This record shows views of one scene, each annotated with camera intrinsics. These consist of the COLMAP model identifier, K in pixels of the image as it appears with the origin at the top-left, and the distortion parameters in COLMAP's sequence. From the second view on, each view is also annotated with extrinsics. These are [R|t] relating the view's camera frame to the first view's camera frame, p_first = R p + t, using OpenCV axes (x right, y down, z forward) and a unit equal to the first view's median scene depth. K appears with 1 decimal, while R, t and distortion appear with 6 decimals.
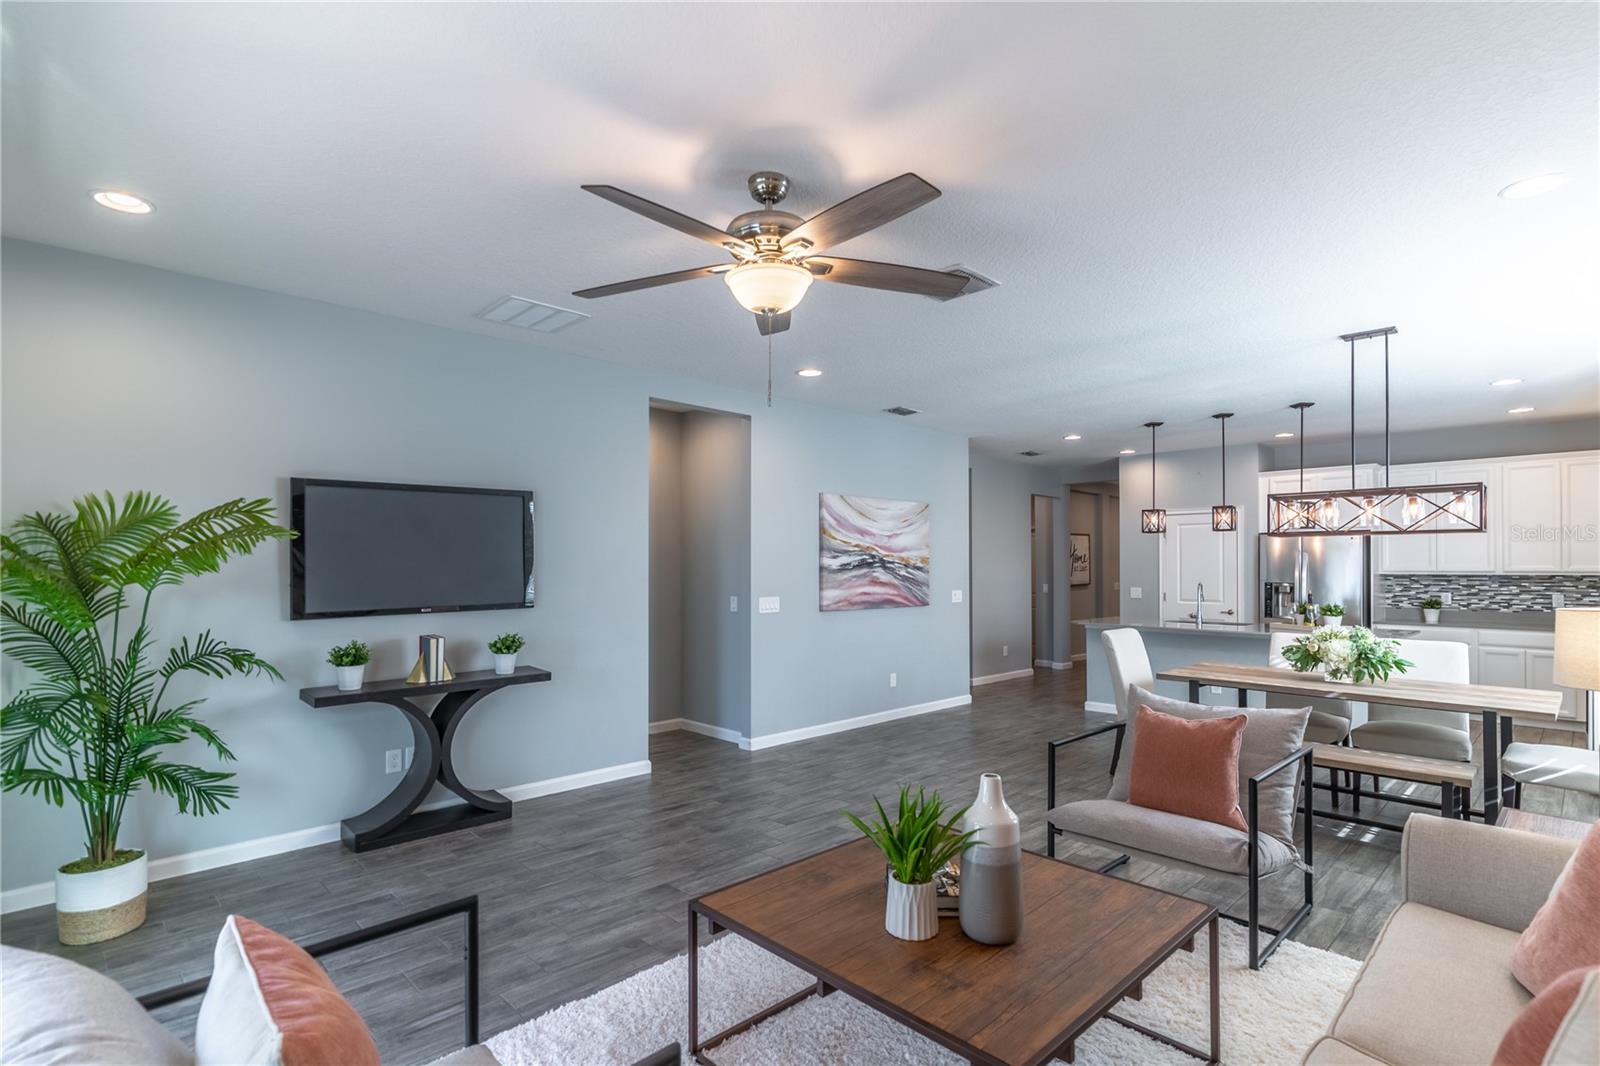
lens RADIAL K [[777.0, 0, 793.3], [0, 777.0, 561.1], [0, 0, 1]] dist [0.001709, 0.000428]
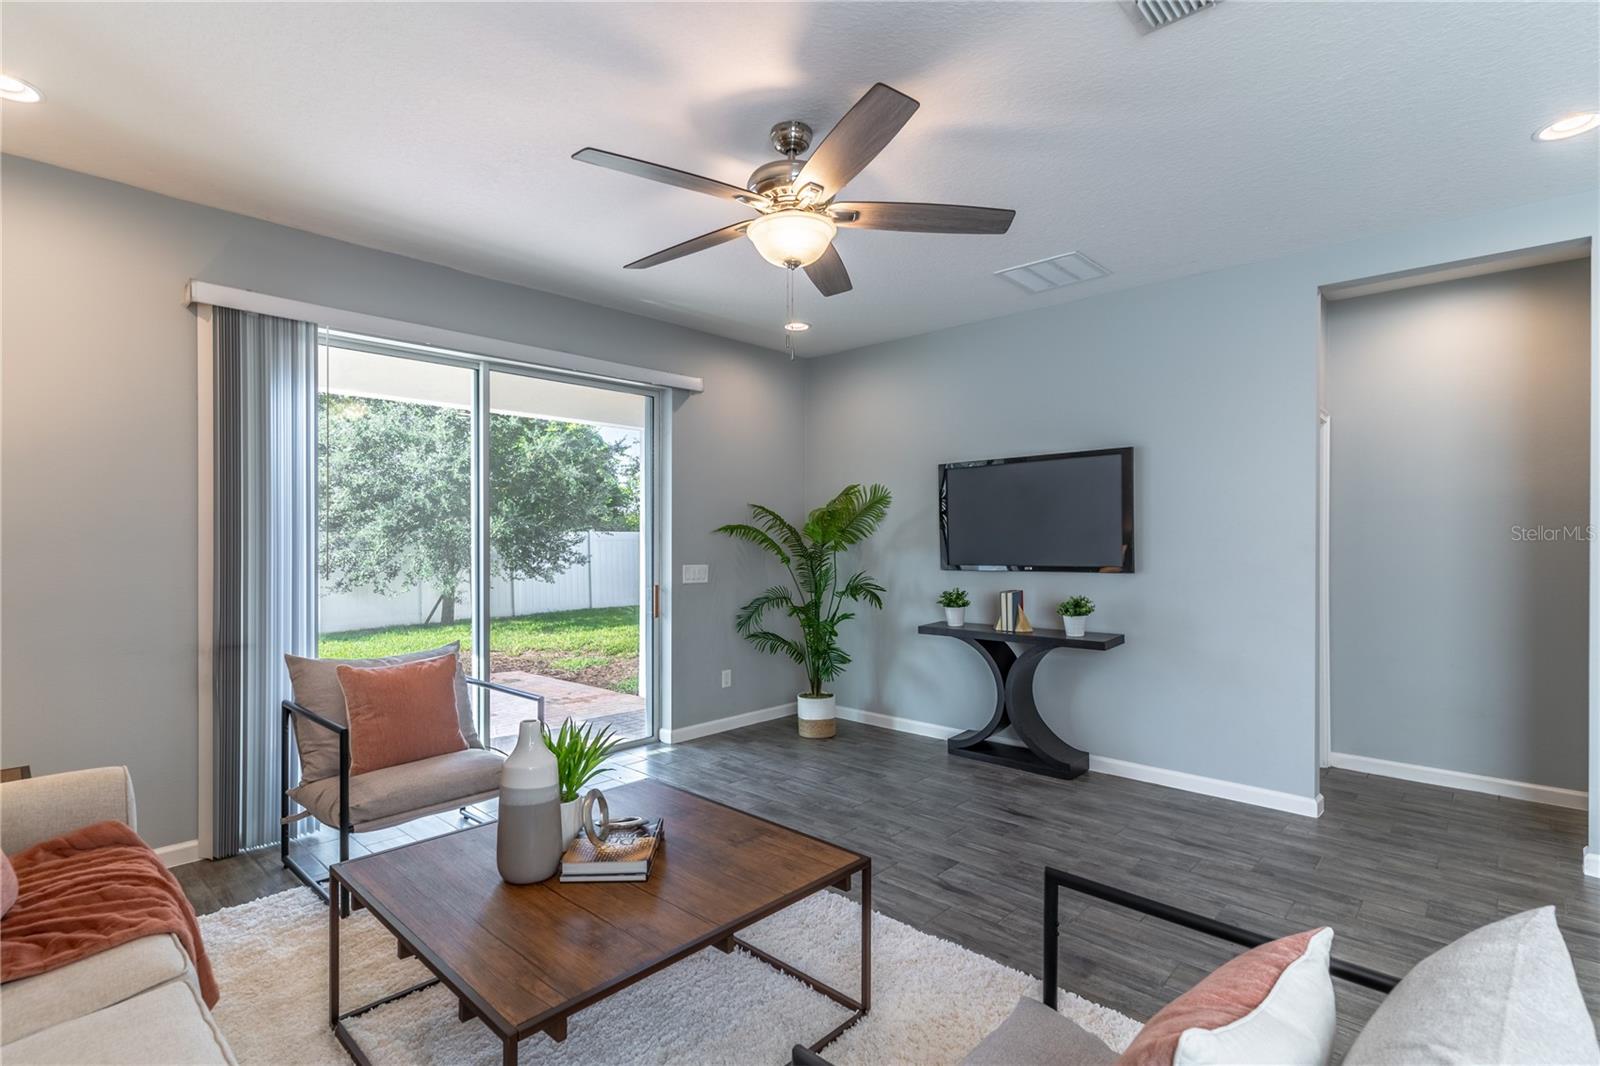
lens RADIAL K [[768.0, 0, 805.4], [0, 768.0, 541.9], [0, 0, 1]] dist [0.003255, -0.001193]
pose [[0.057828, 0.006366, -0.998306, 0.428515], [0.006880, 0.999953, 0.006775, 0.010817], [0.998303, -0.007261, 0.057781, 0.433964]]
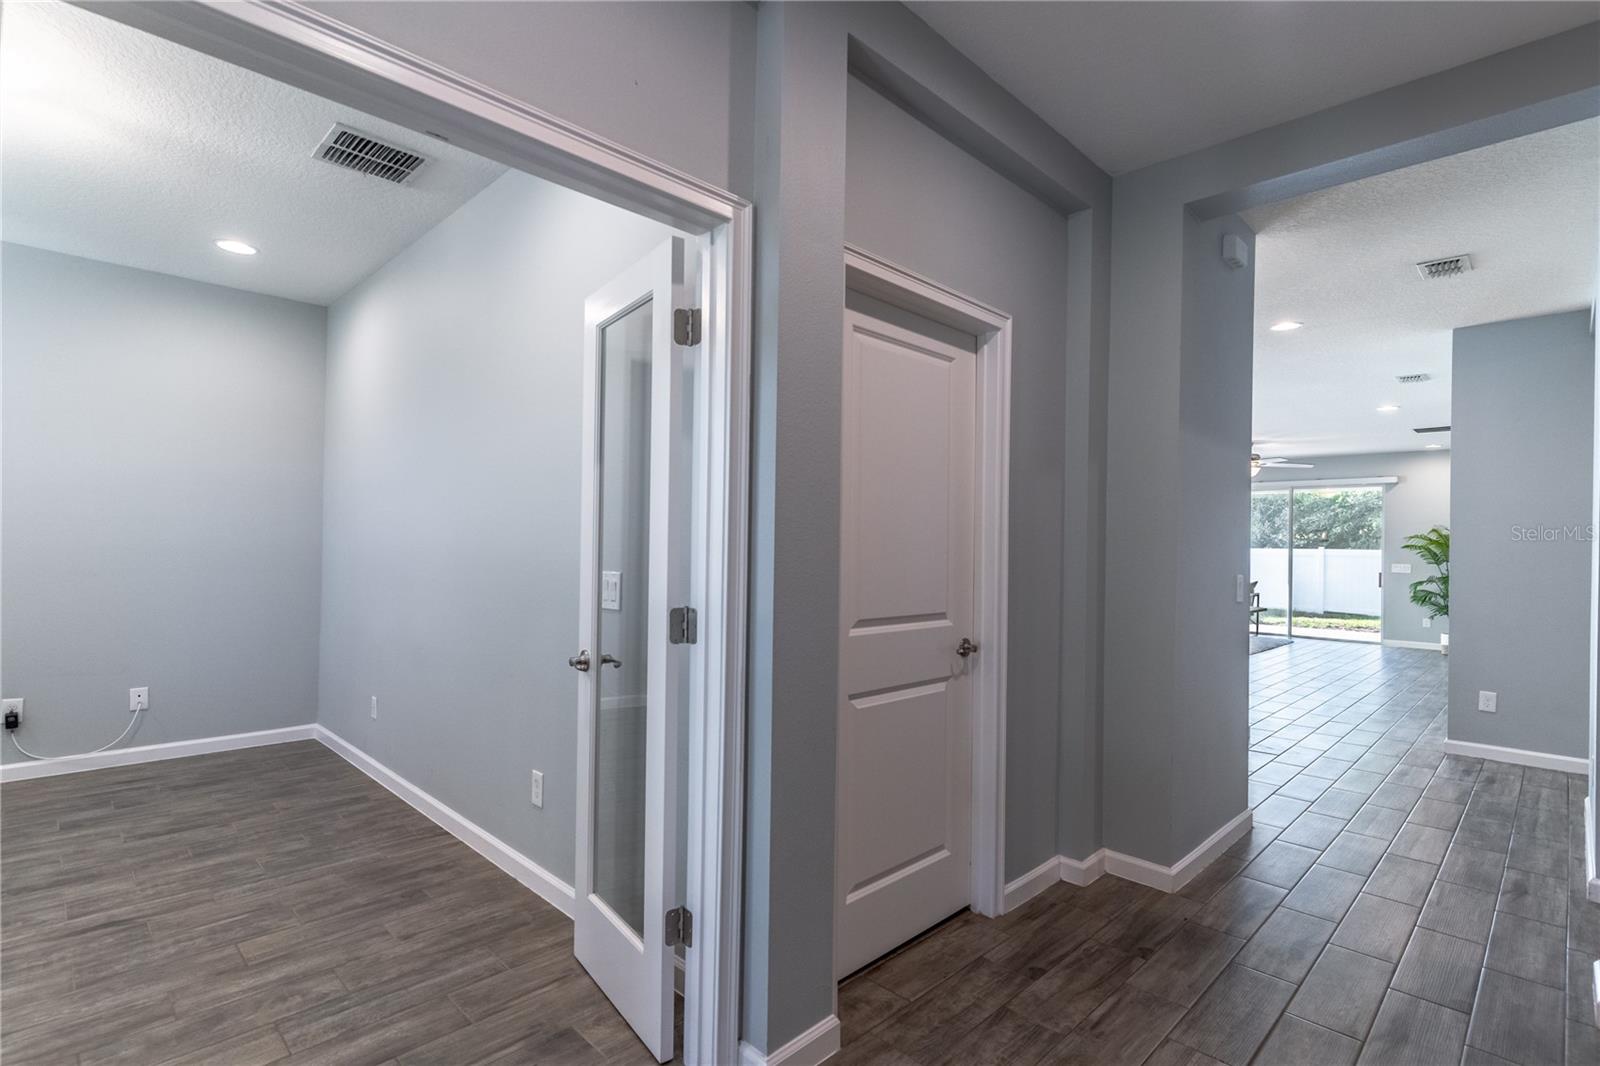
lens RADIAL K [[768.0, 0, 805.4], [0, 768.0, 541.9], [0, 0, 1]] dist [0.003255, -0.001193]
pose [[-0.999556, -0.016452, -0.024838, 1.003409], [-0.016067, 0.999749, -0.015619, 0.039995], [0.025089, -0.015213, -0.999569, 2.124434]]
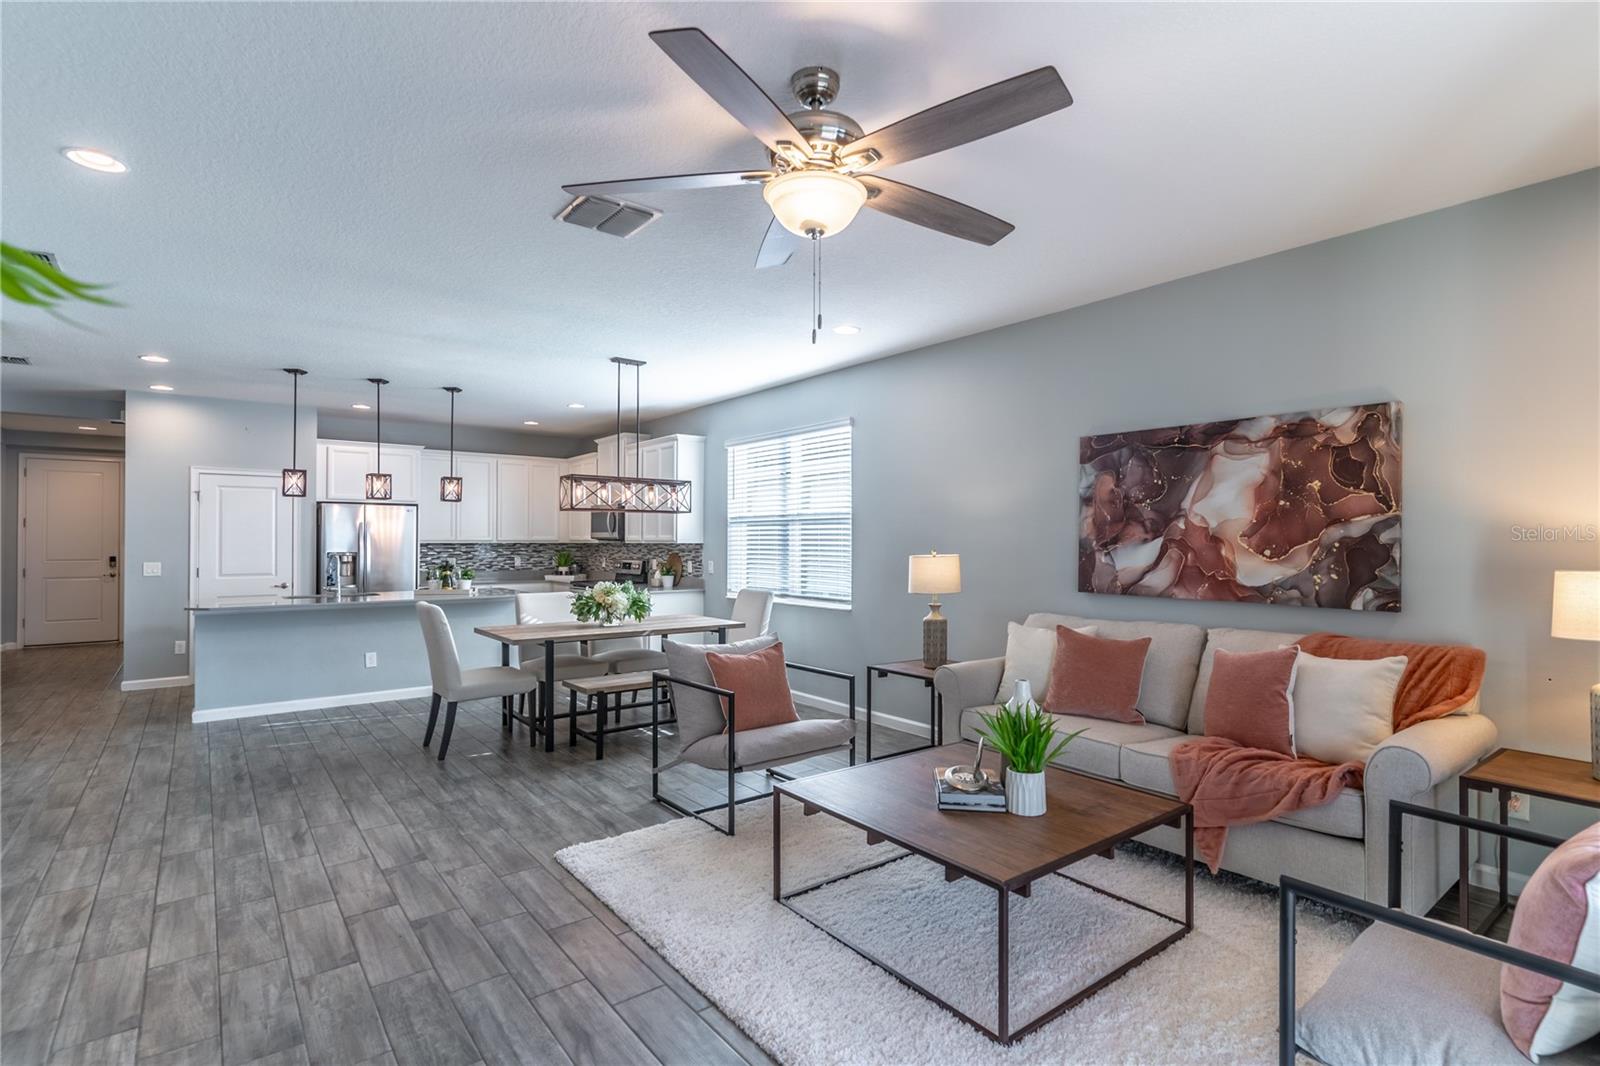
lens RADIAL K [[765.5, 0, 799.8], [0, 765.5, 534.3], [0, 0, 1]] dist [-0.000509, -0.000197]
pose [[0.101884, 0.006669, 0.994774, -0.393324], [-0.008840, 0.999944, -0.005799, 0.007024], [-0.994757, -0.008203, 0.101937, 0.420004]]
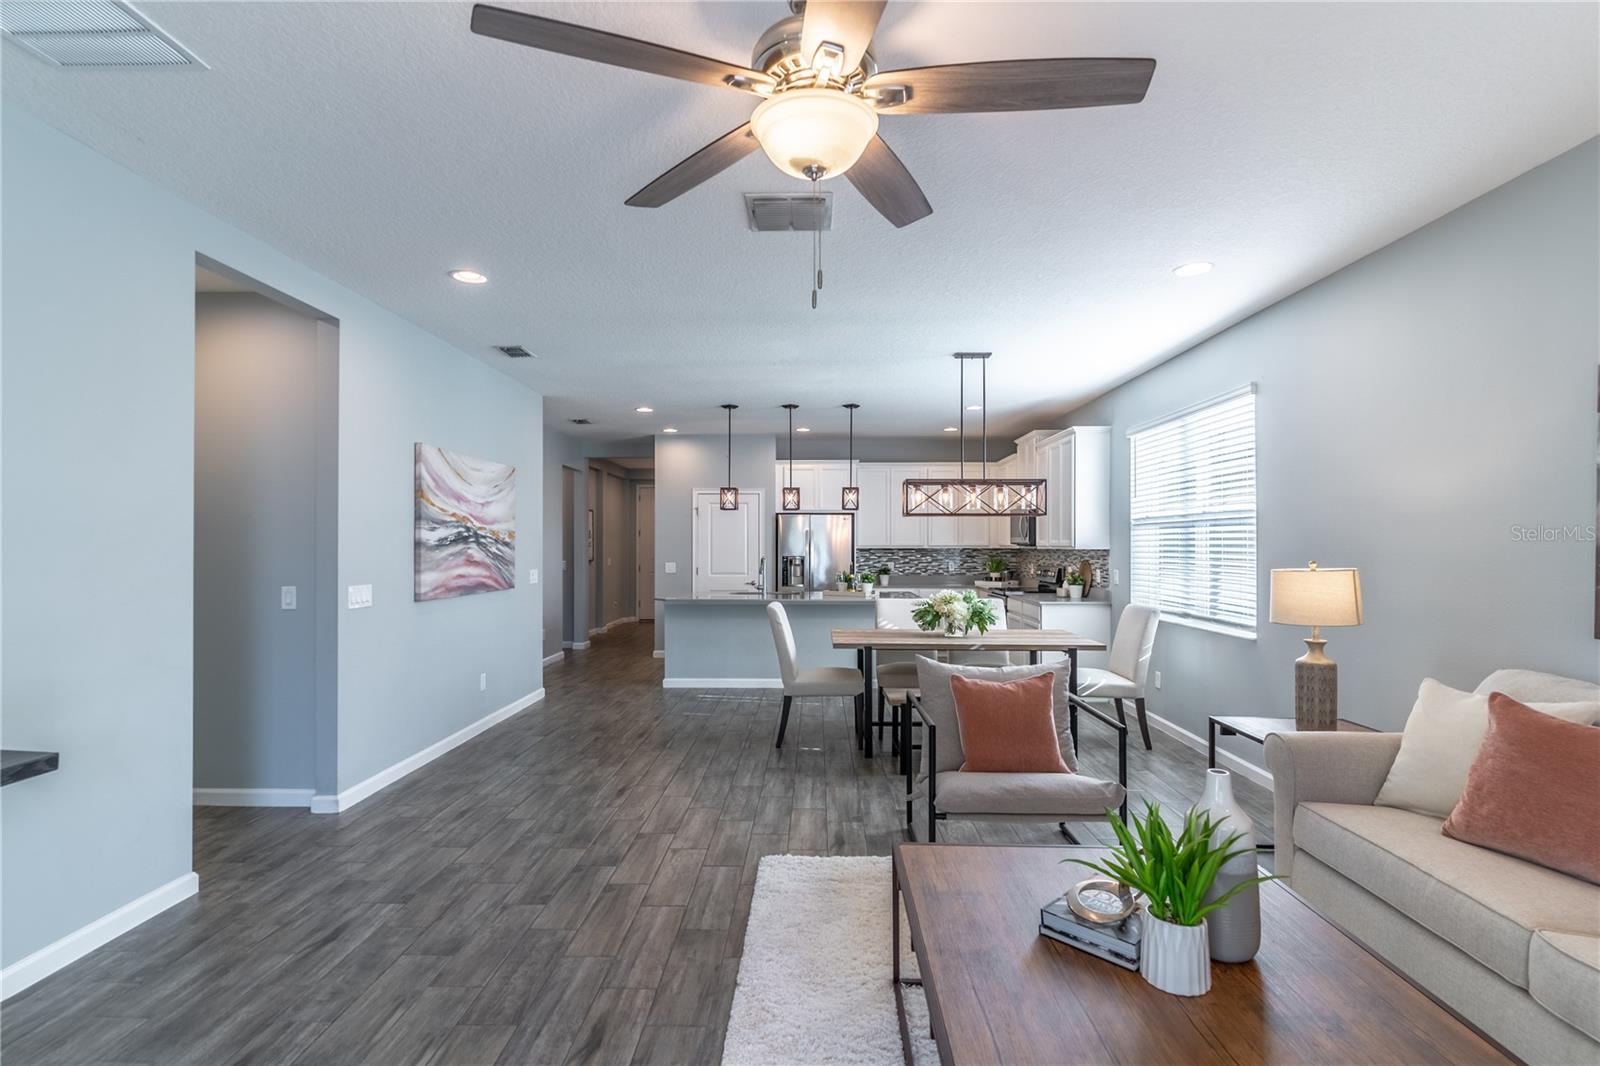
lens RADIAL K [[767.0, 0, 799.8], [0, 767.0, 537.6], [0, 0, 1]] dist [0.001730, -0.000194]
pose [[0.710757, 0.004667, 0.703422, -0.236079], [-0.004513, 0.999988, -0.002074, 0.003400], [-0.703423, -0.001700, 0.710769, 0.235441]]
